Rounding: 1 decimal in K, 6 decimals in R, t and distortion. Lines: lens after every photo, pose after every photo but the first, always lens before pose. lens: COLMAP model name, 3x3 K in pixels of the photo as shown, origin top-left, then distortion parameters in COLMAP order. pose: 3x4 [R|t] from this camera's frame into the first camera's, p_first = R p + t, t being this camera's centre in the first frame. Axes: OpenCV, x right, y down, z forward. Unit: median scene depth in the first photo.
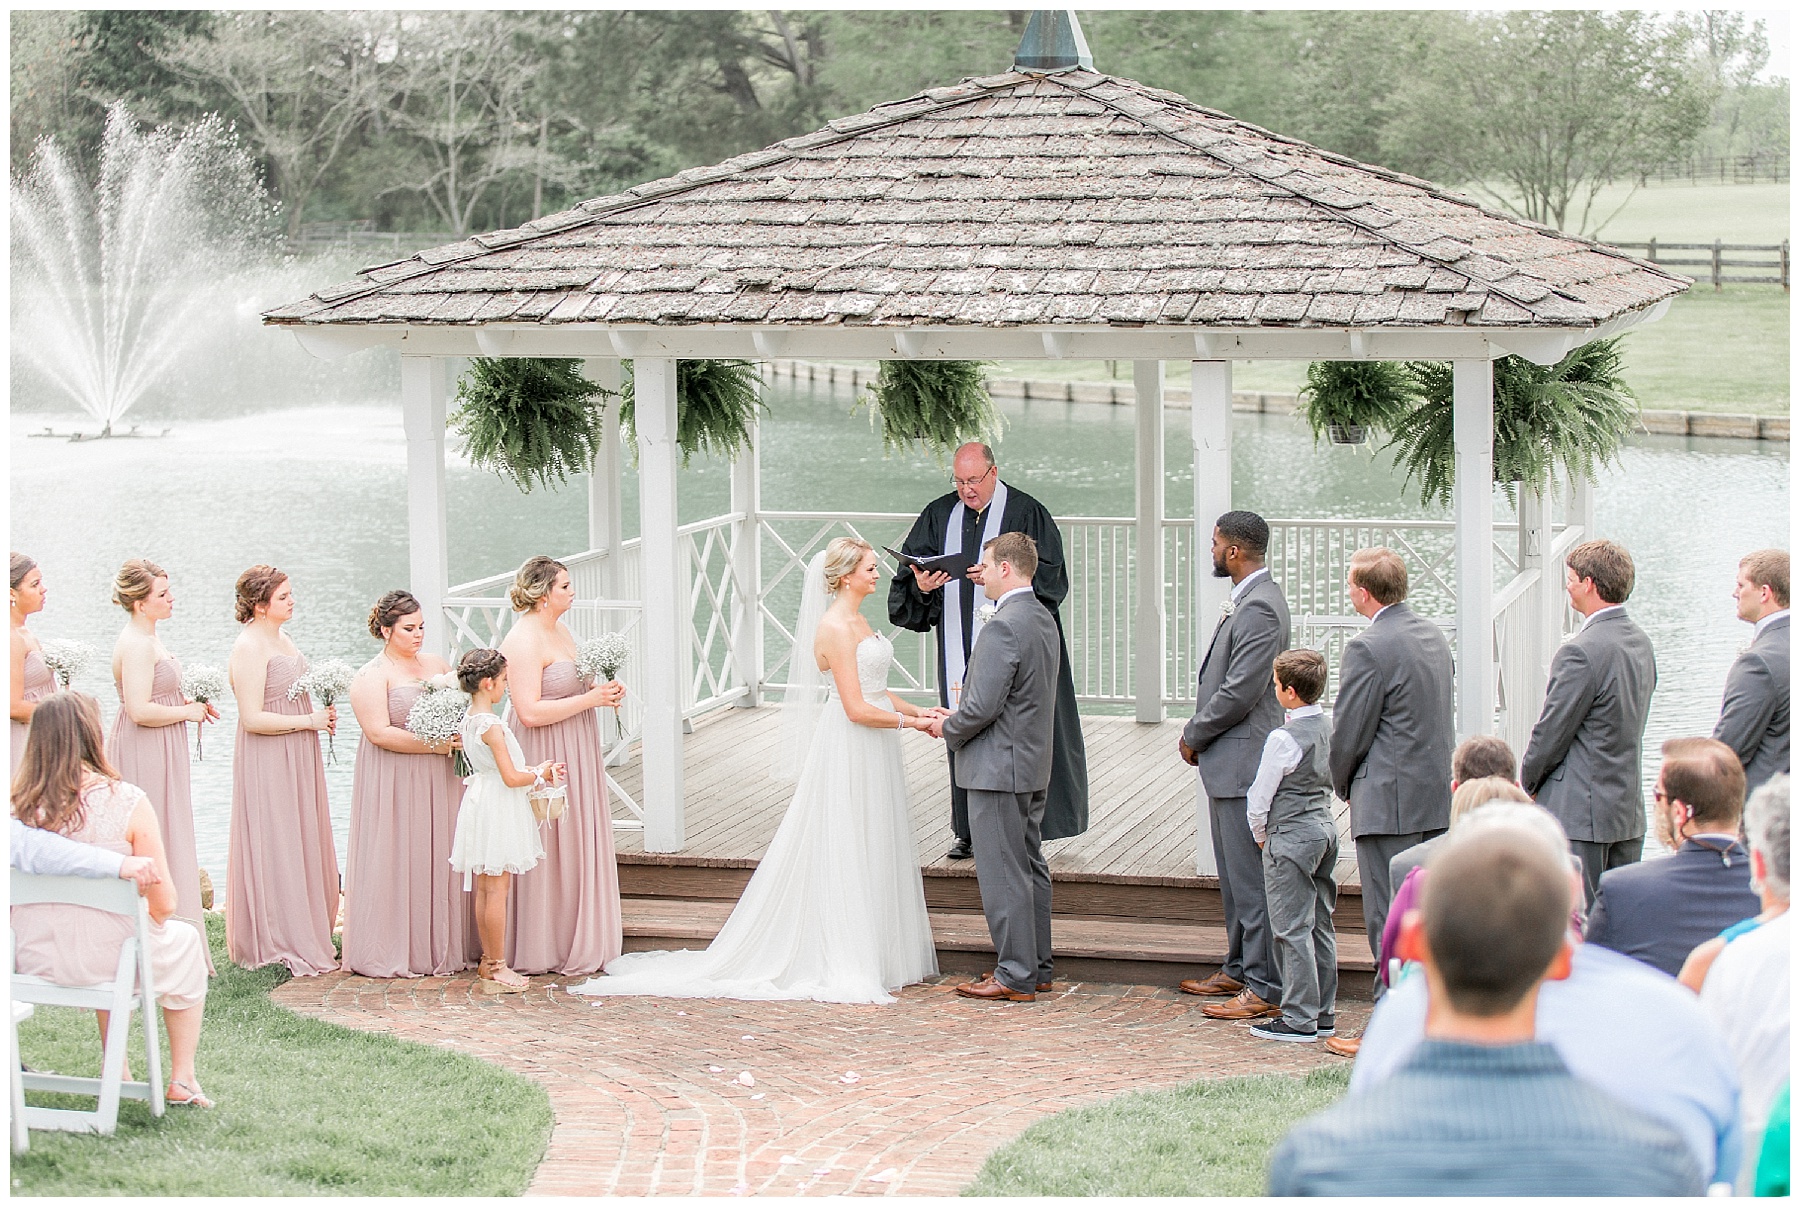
lens RADIAL K [[3735.8, 0, 964.7], [0, 3735.8, 671.7], [0, 0, 1]] dist [-0.040610, 0.000000]
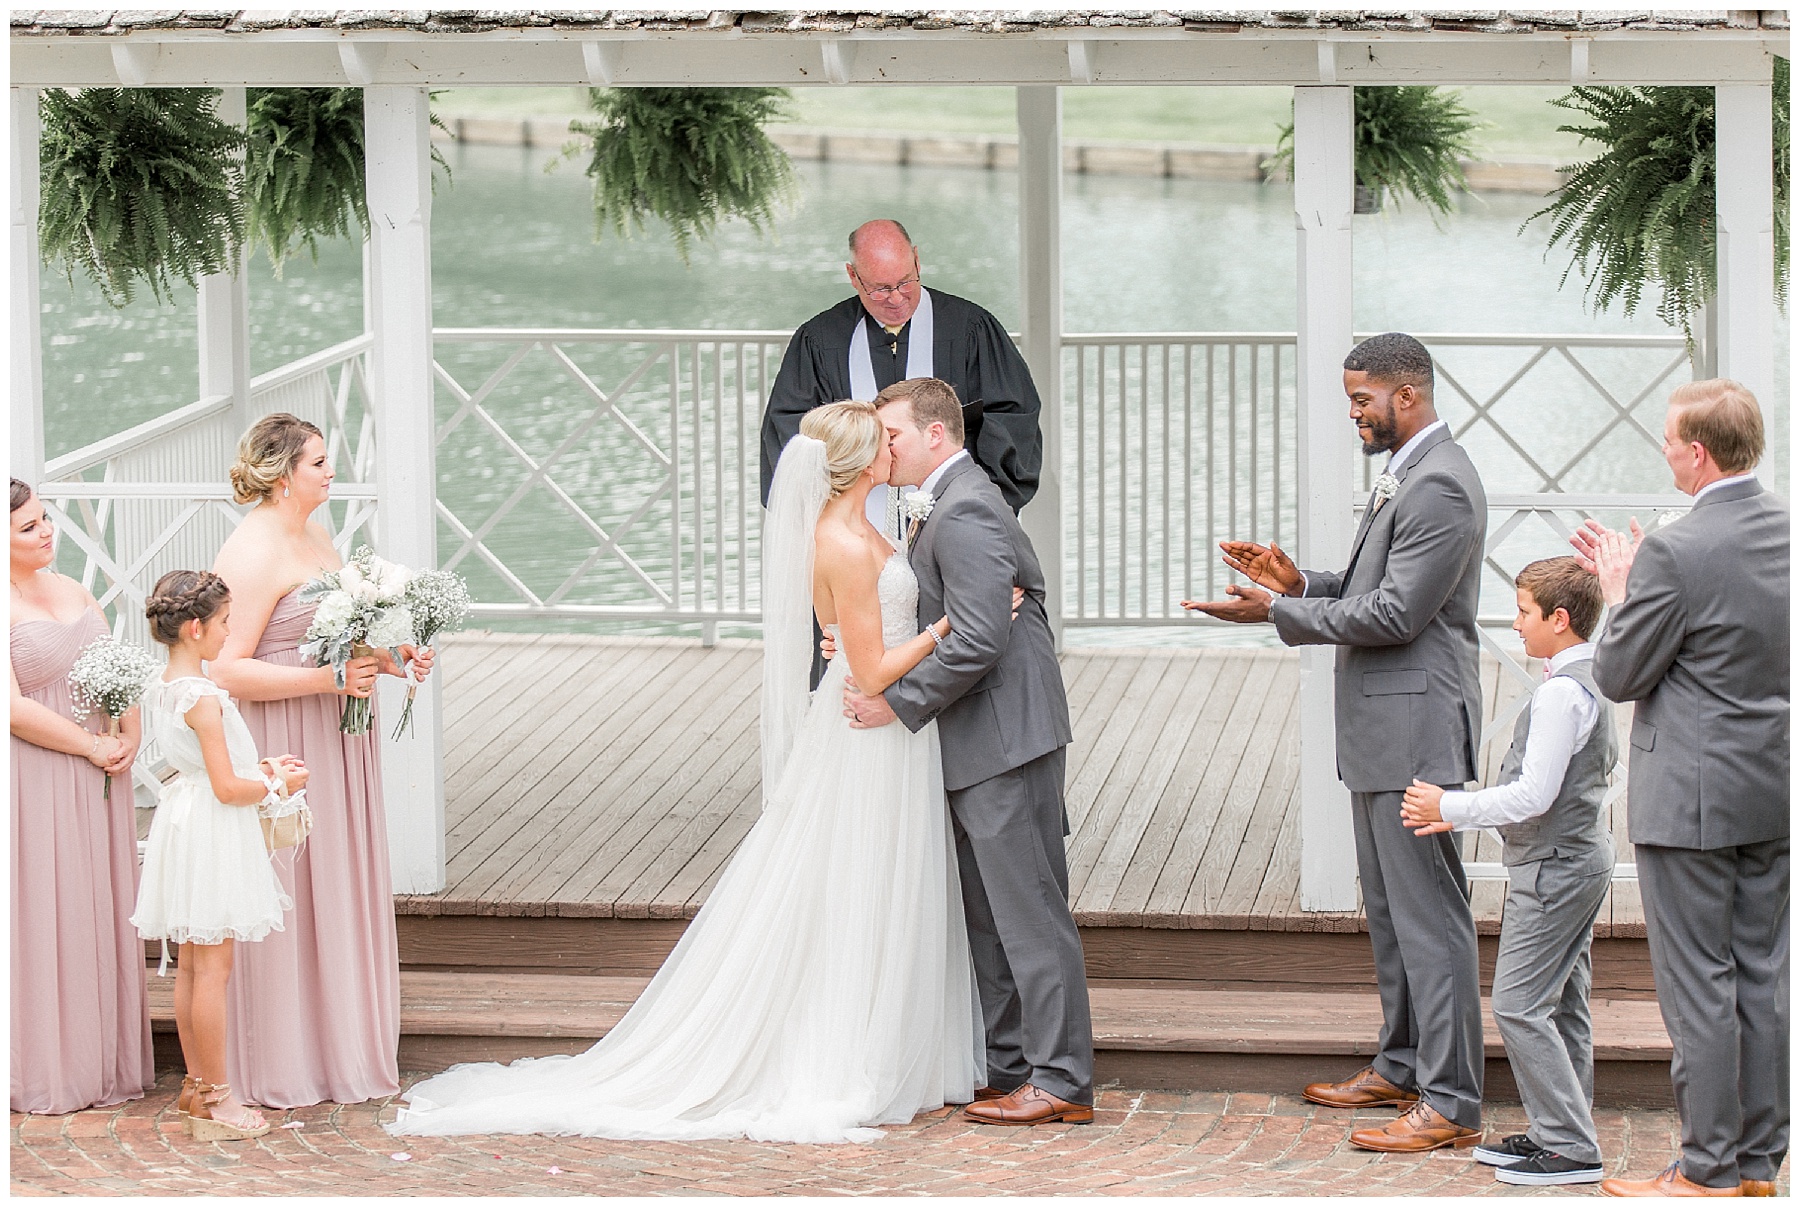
lens RADIAL K [[5940.6, 0, 899.5], [0, 5940.6, 600.2], [0, 0, 1]] dist [-0.249131, 0.000000]
pose [[0.990616, -0.017543, 0.135545, -0.137684], [0.016882, 0.999839, 0.006026, -0.004686], [-0.135629, -0.003682, 0.990753, 0.032193]]
